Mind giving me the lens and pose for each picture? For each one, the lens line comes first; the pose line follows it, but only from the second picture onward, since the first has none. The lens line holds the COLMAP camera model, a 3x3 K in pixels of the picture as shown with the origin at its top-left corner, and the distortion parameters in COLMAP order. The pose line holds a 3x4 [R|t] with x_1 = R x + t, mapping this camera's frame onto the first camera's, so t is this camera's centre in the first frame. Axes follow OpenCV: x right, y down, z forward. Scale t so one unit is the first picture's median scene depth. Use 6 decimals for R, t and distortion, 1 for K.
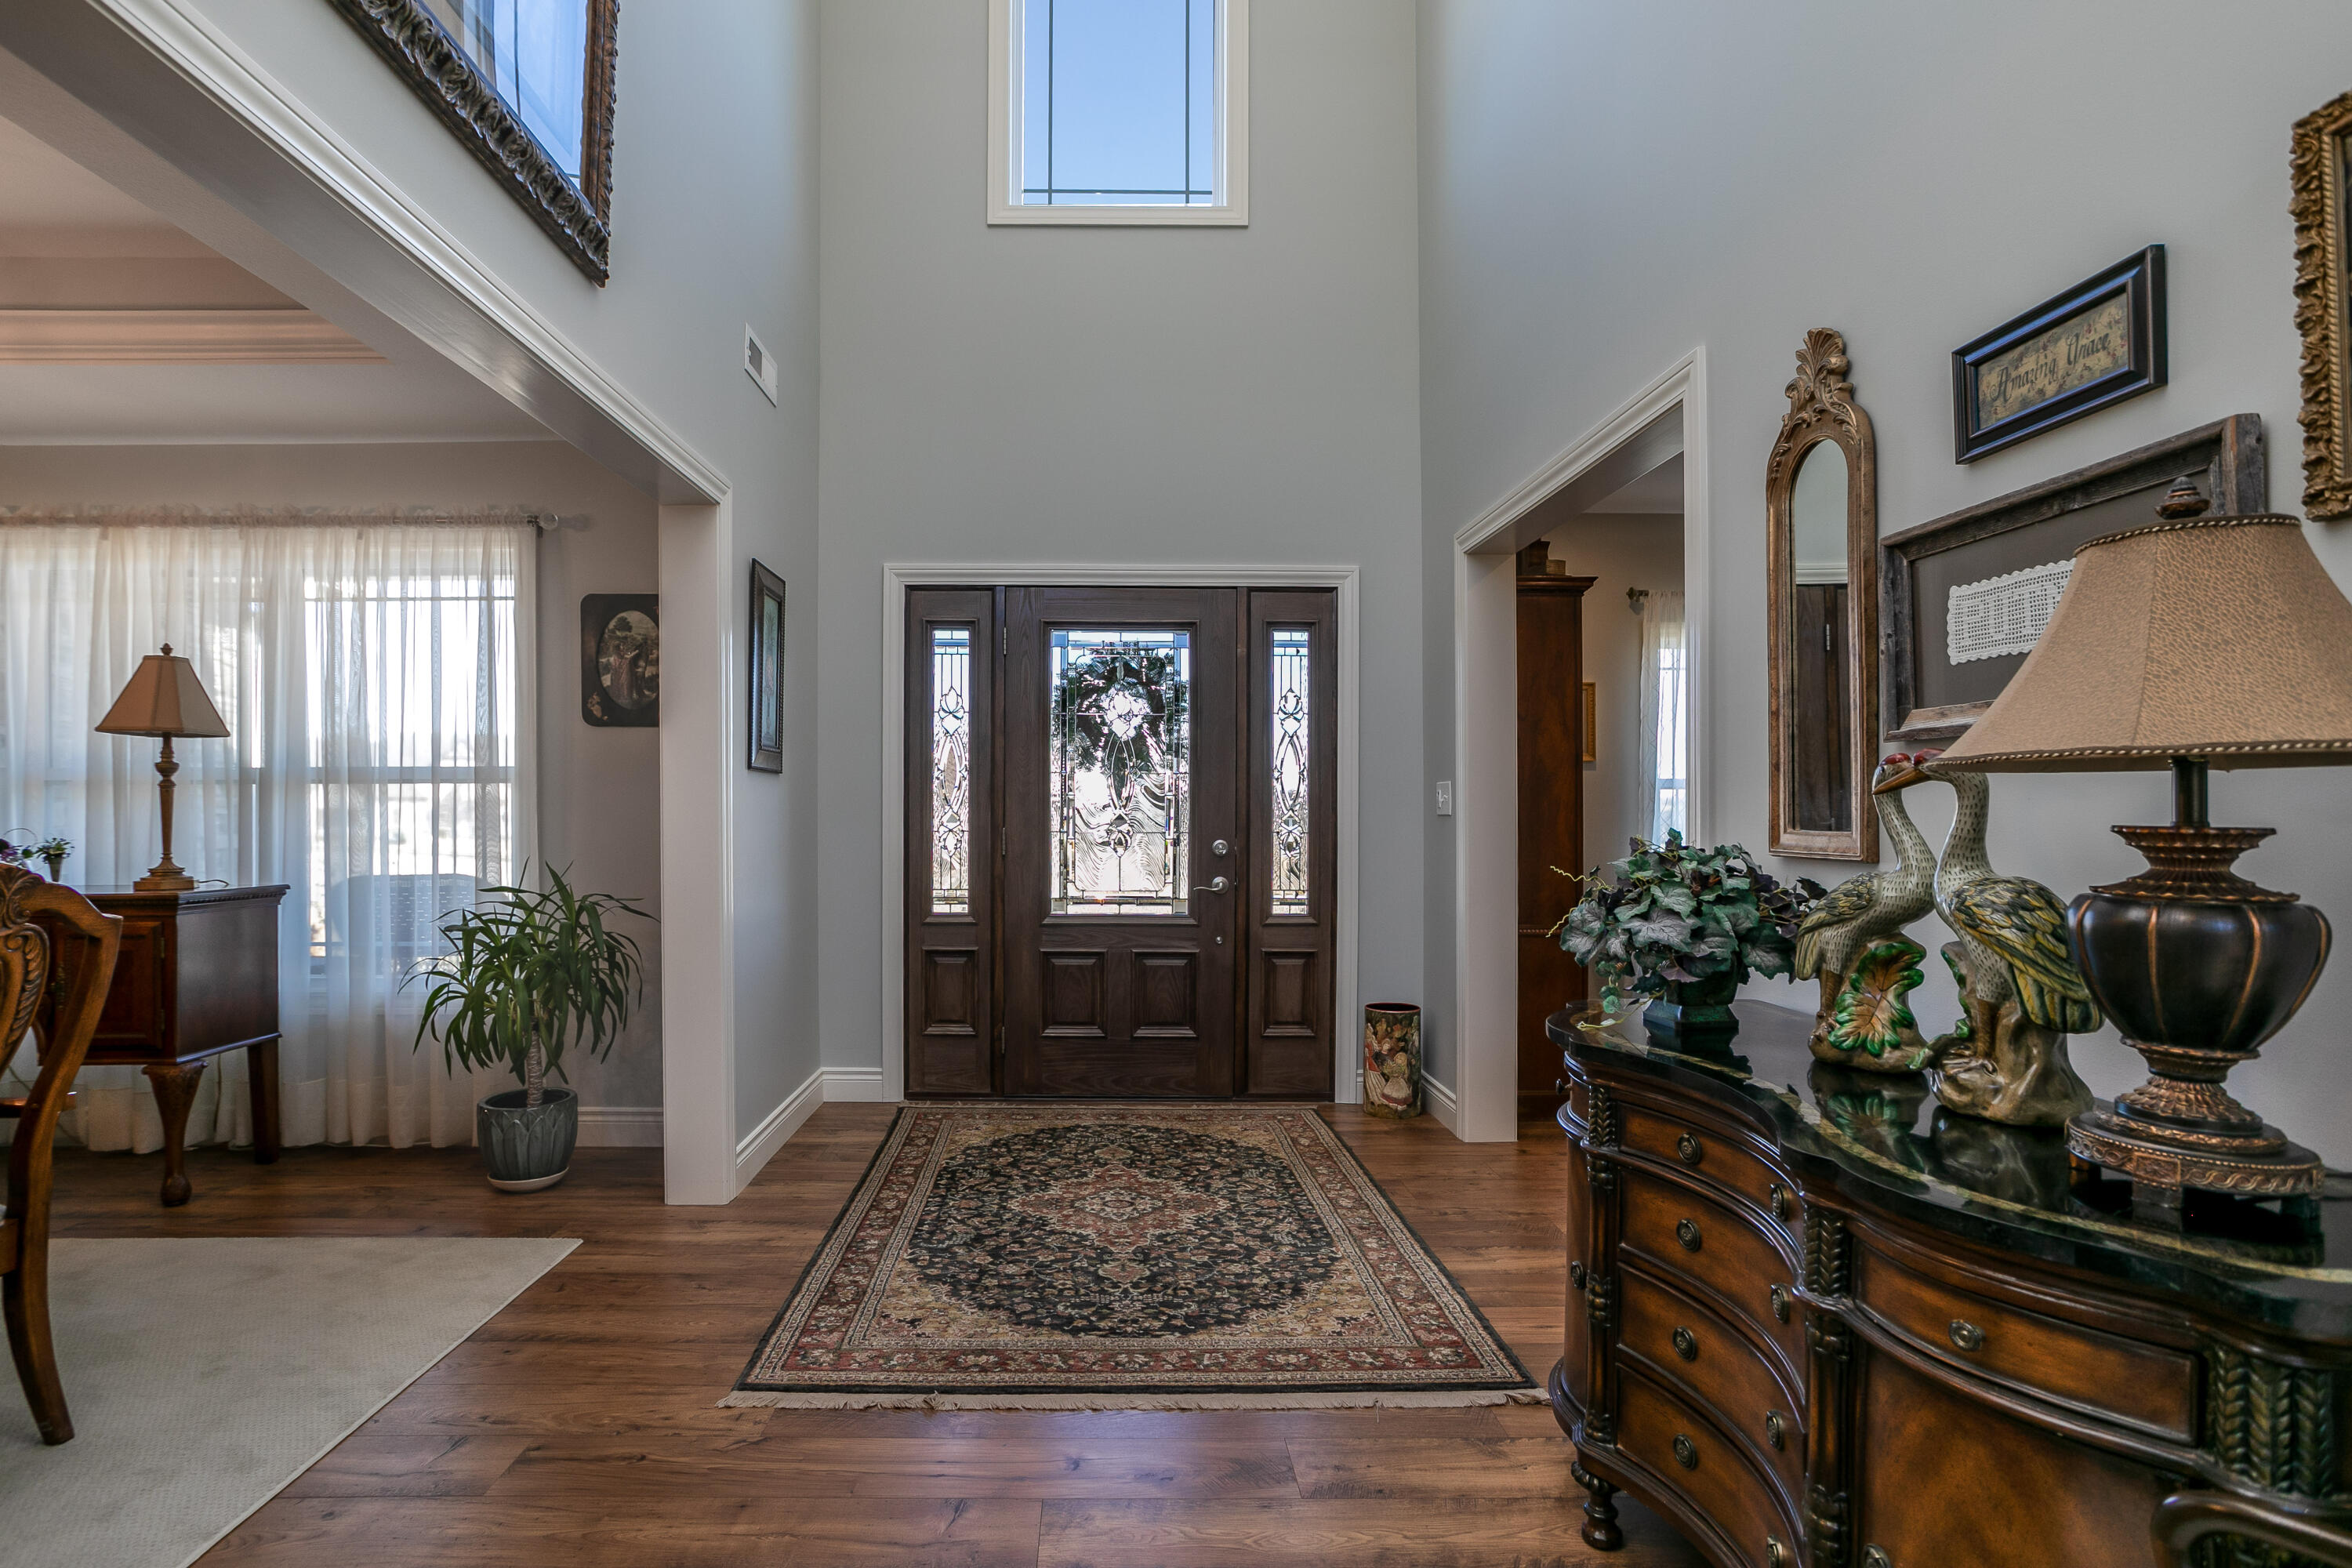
lens RADIAL K [[1086.4, 0, 1149.7], [0, 1086.4, 802.2], [0, 0, 1]] dist [-0.056518, 0.035751]
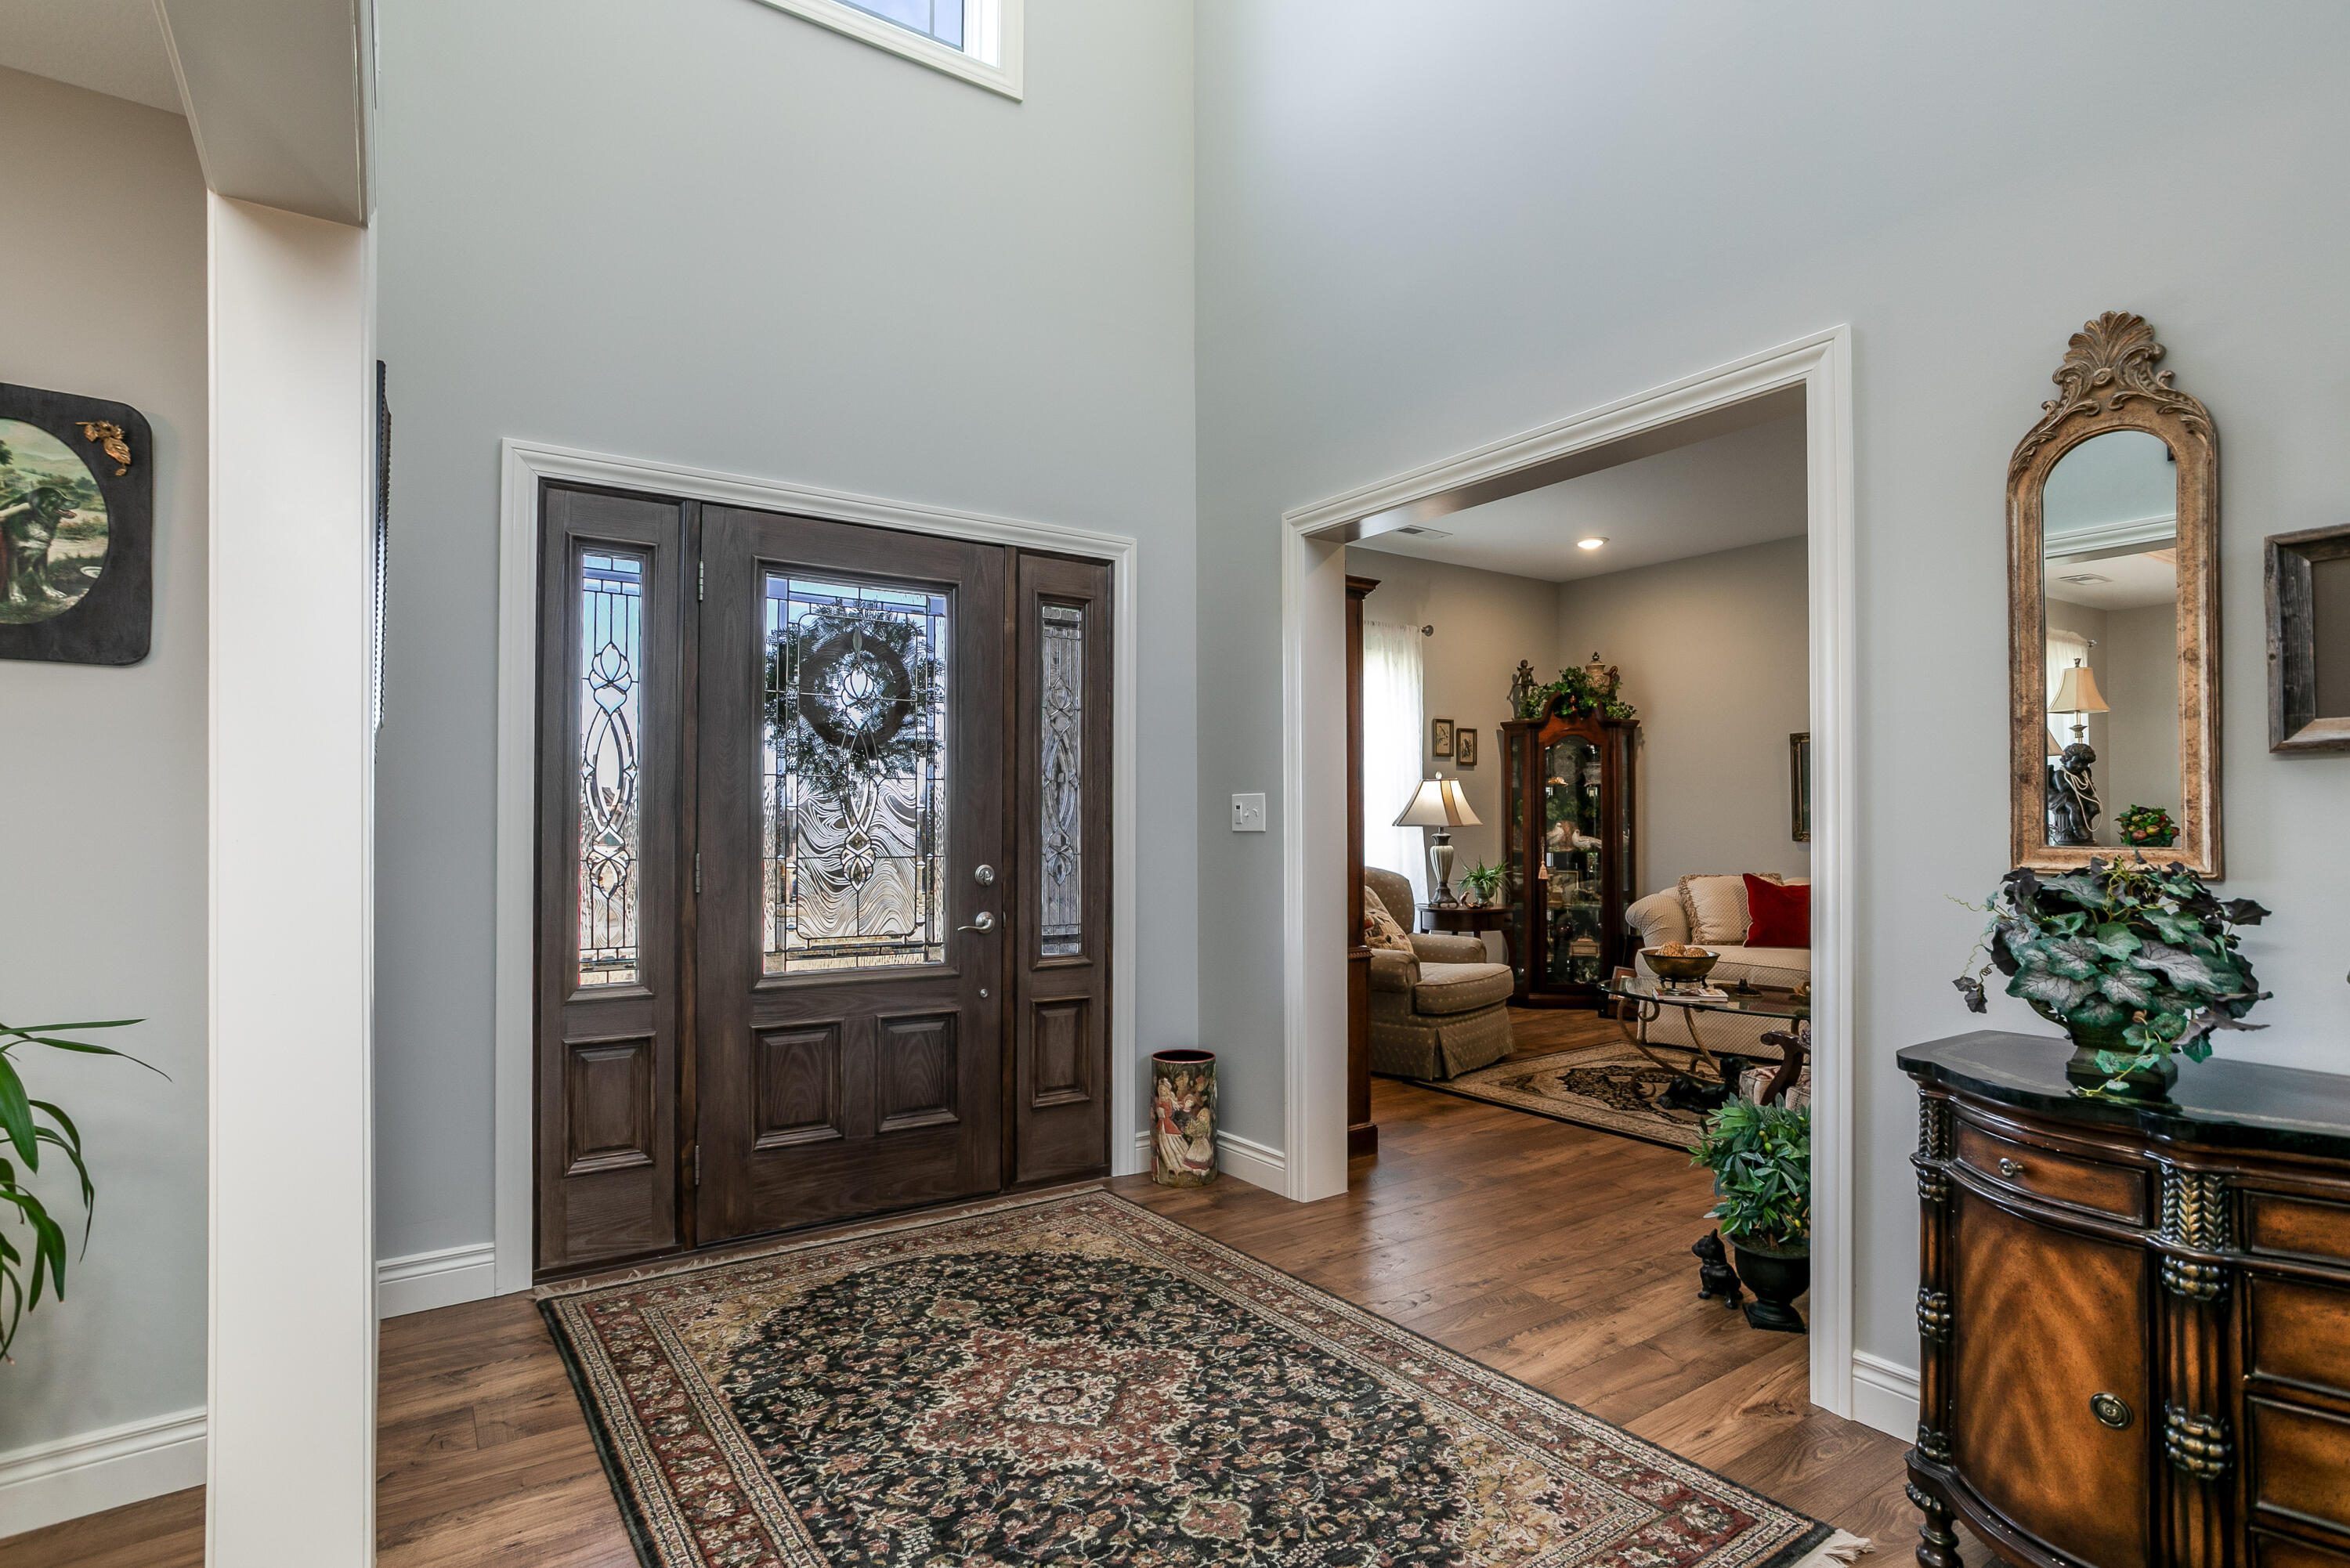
lens RADIAL K [[1085.4, 0, 1148.7], [0, 1085.4, 802.2], [0, 0, 1]] dist [-0.056518, 0.035751]
pose [[0.852717, 0.010568, 0.522267, -0.256560], [-0.002240, 0.999860, -0.016574, 0.002200], [-0.522369, 0.012963, 0.852621, 0.284458]]
